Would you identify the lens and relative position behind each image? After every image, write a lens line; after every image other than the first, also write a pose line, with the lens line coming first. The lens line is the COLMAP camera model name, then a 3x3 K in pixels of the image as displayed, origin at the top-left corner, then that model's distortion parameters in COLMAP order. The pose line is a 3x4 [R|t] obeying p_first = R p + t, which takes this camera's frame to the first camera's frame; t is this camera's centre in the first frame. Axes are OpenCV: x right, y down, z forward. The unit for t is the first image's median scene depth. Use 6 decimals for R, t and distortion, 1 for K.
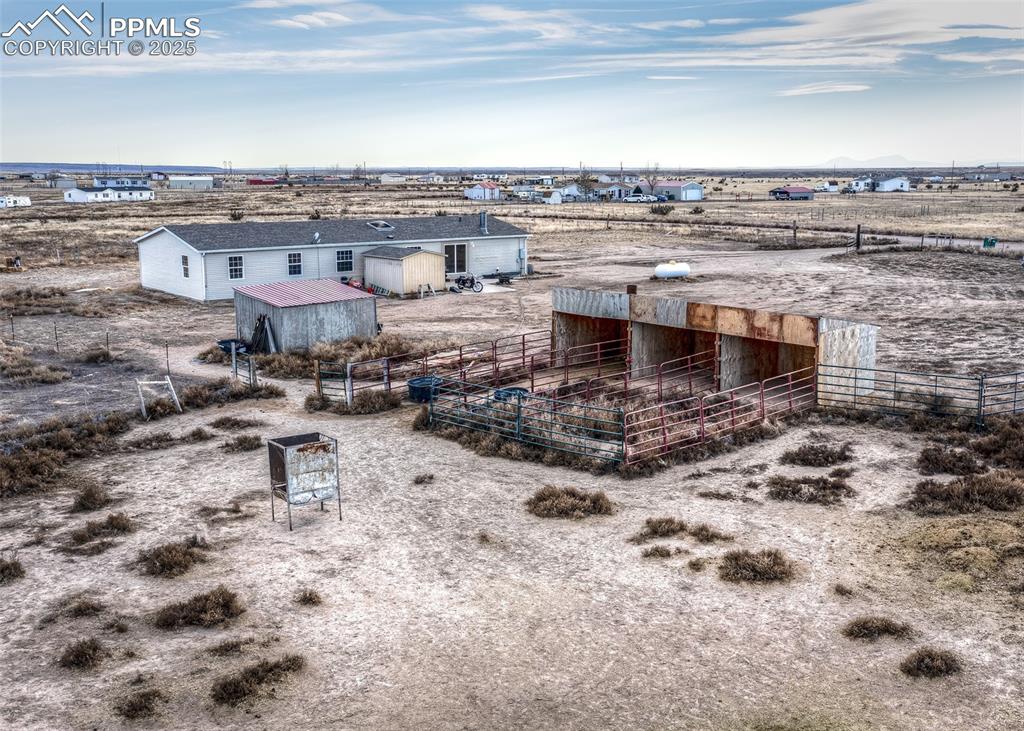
lens RADIAL K [[995.0, 0, 512.5], [0, 995.0, 365.6], [0, 0, 1]] dist [-0.005051, 0.000000]
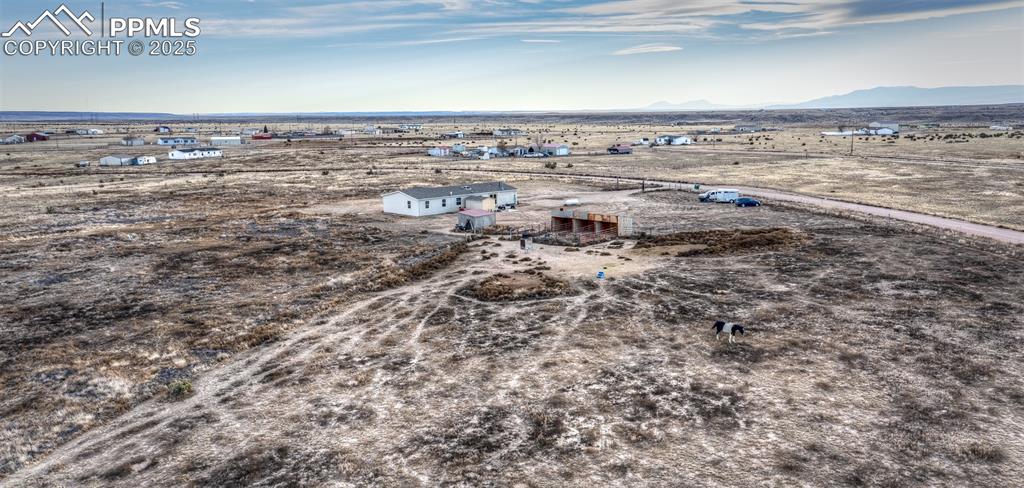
lens RADIAL K [[795.0, 0, 511.7], [0, 795.0, 244.0], [0, 0, 1]] dist [0.002004, 0.000369]
pose [[0.991501, -0.024876, 0.127696, -0.273494], [0.028708, 0.999189, -0.028250, 0.072364], [-0.126889, 0.031676, 0.991411, -1.087052]]
